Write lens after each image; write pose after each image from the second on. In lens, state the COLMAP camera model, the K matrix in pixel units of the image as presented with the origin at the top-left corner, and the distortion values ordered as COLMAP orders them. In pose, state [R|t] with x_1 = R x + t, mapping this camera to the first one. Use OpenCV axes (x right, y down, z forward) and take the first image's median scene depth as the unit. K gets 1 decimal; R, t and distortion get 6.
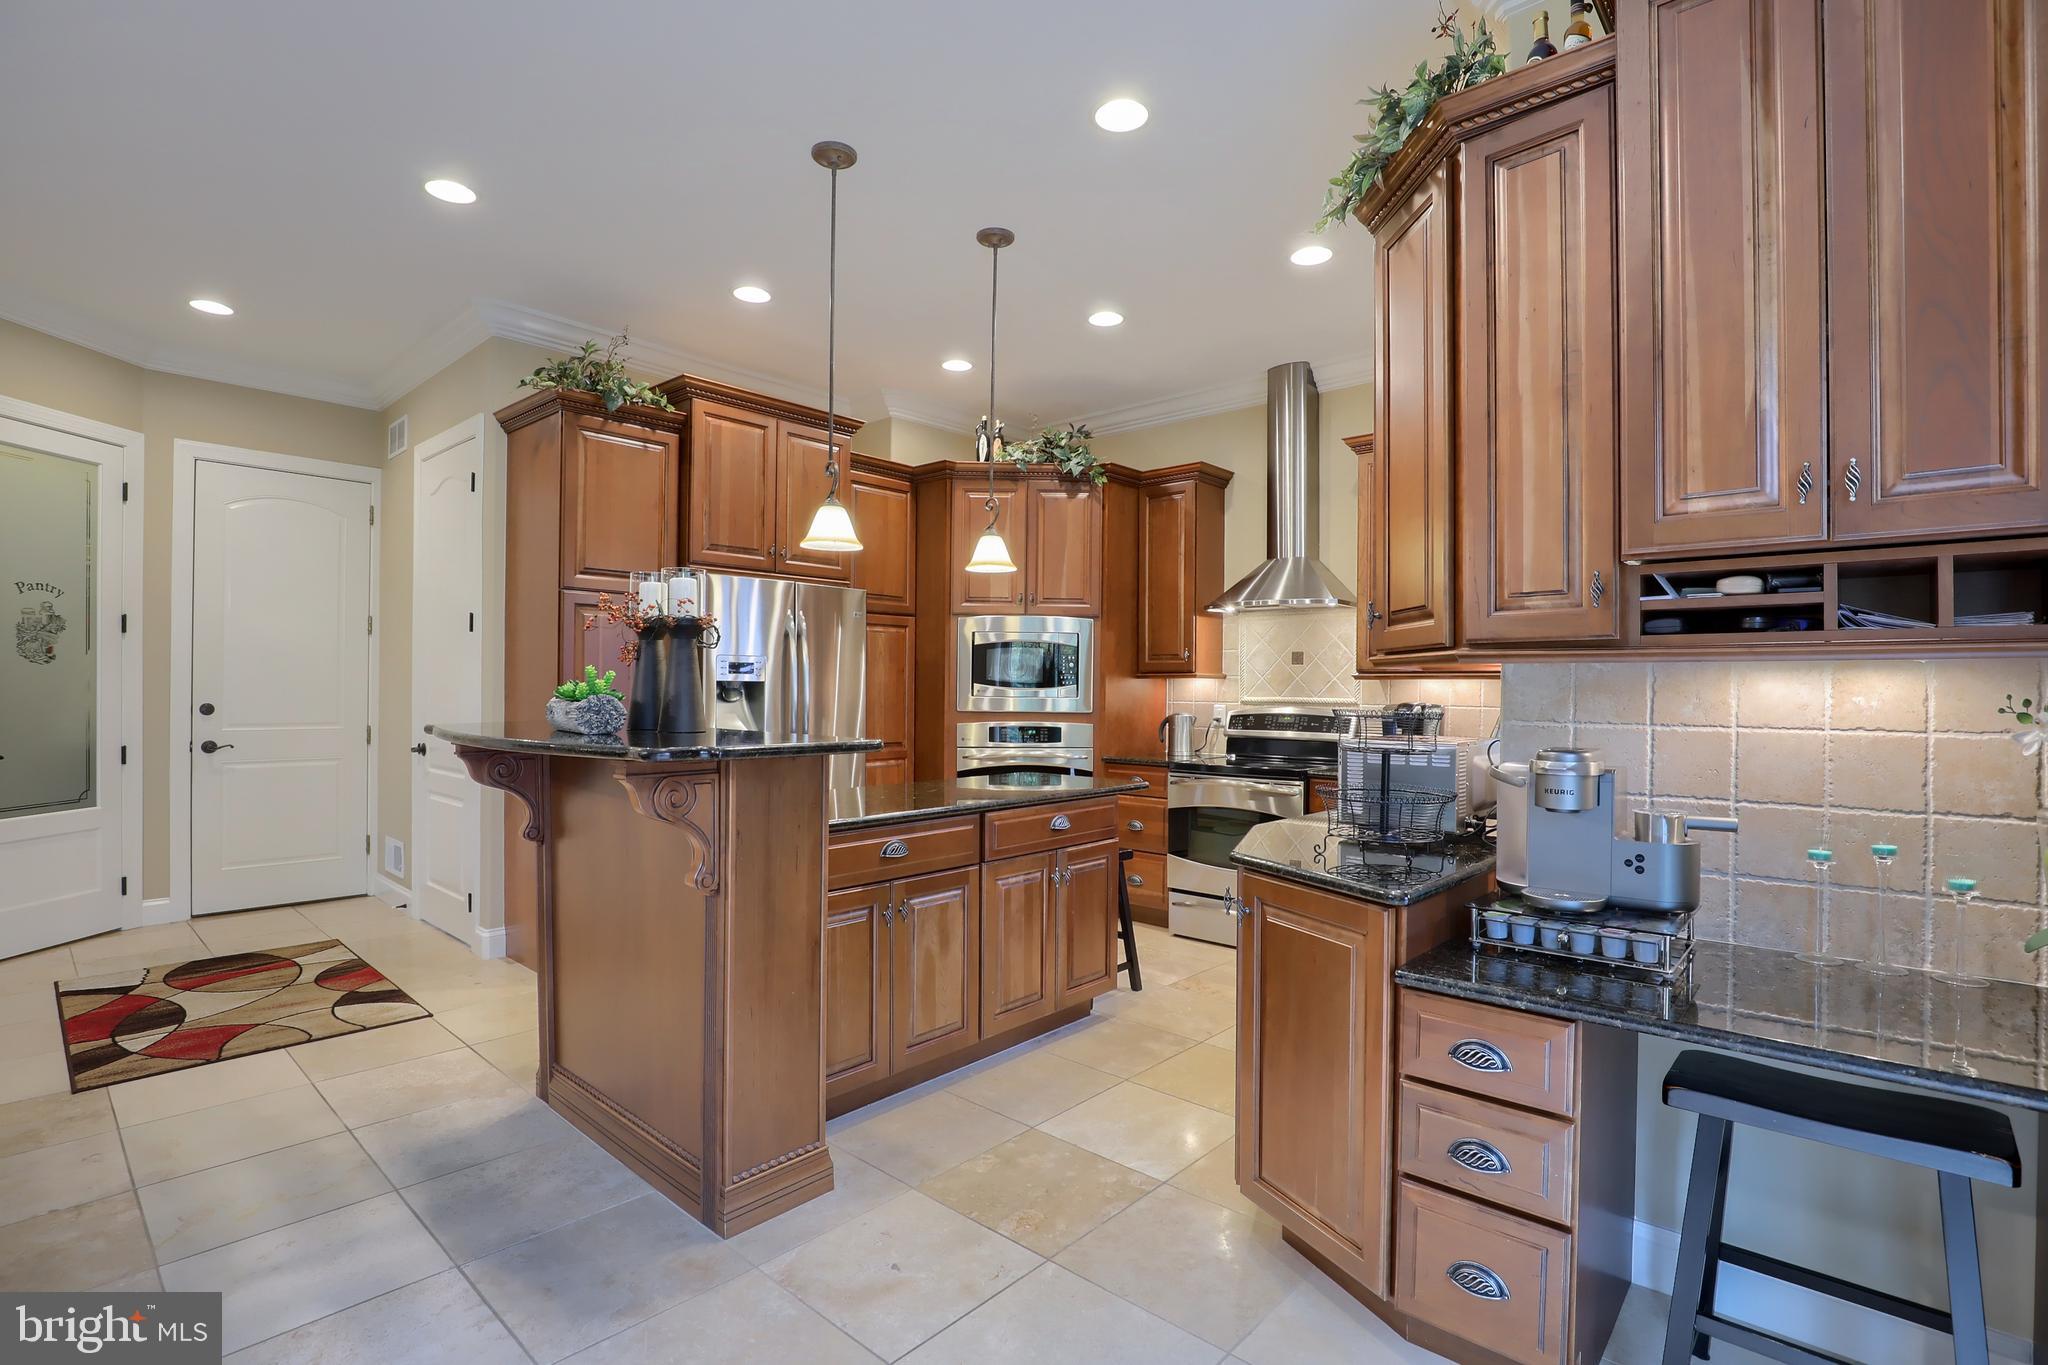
lens RADIAL K [[943.3, 0, 1031.8], [0, 943.3, 691.5], [0, 0, 1]] dist [-0.031117, 0.007675]
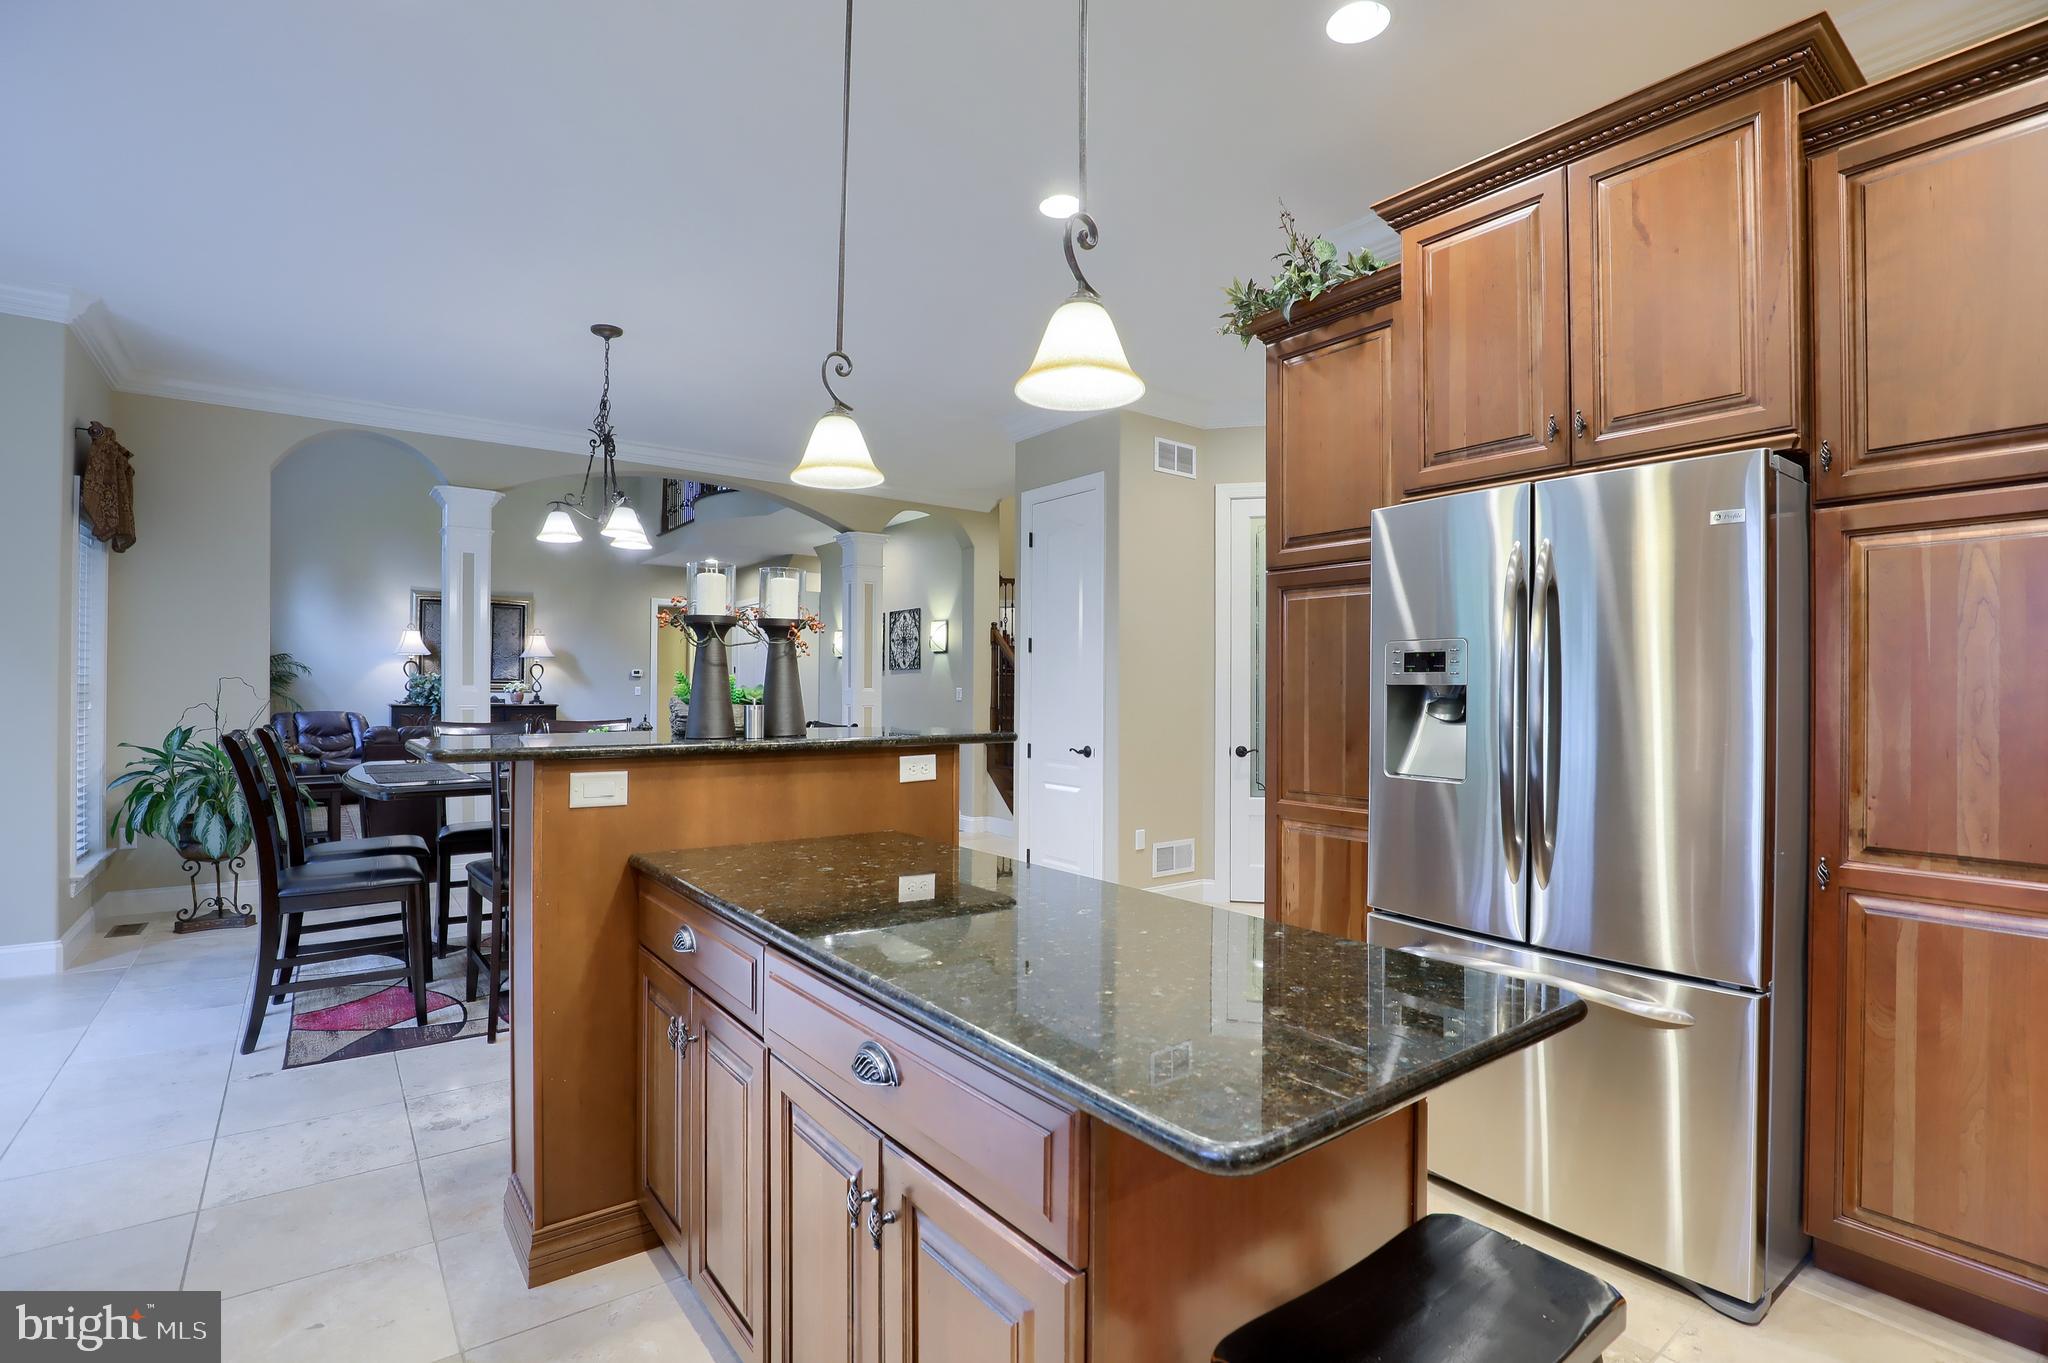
lens RADIAL K [[943.3, 0, 1001.5], [0, 943.3, 683.9], [0, 0, 1]] dist [-0.031117, 0.007675]
pose [[-0.193699, -0.017140, -0.980911, 0.262835], [-0.011161, 0.999821, -0.015266, -0.000642], [0.980998, 0.007991, -0.193855, 0.780658]]
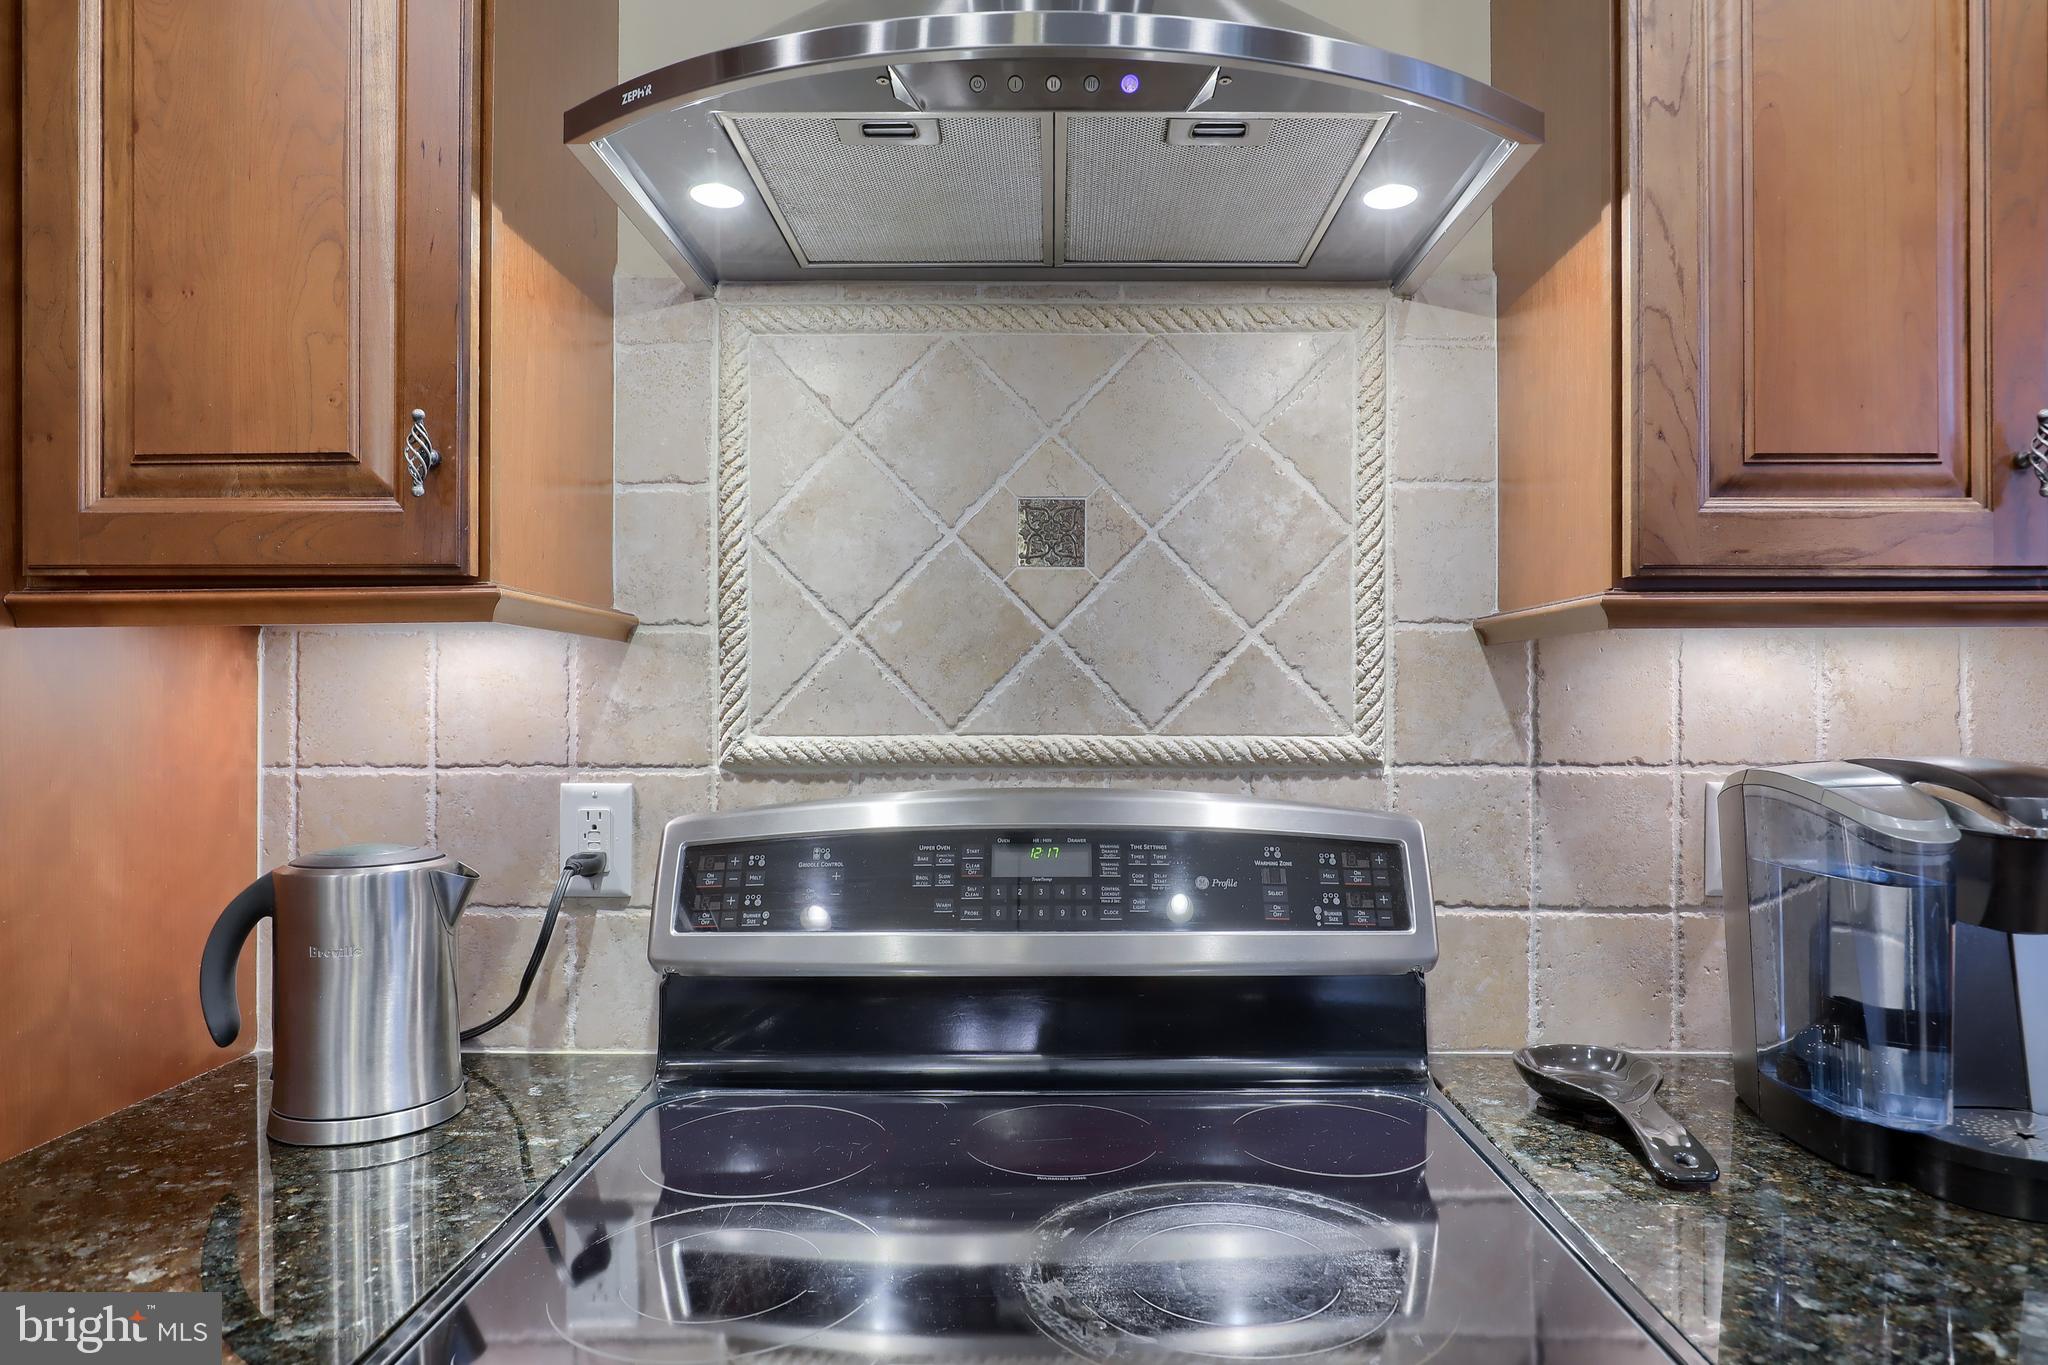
lens RADIAL K [[1195.8, 0, 1039.5], [0, 1195.8, 694.6], [0, 0, 1]] dist [-0.023153, 0.006360]
pose [[0.746925, -0.004820, 0.664890, 0.125912], [0.010448, 0.999935, -0.004488, -0.001193], [-0.664826, 0.010299, 0.746927, 0.880608]]
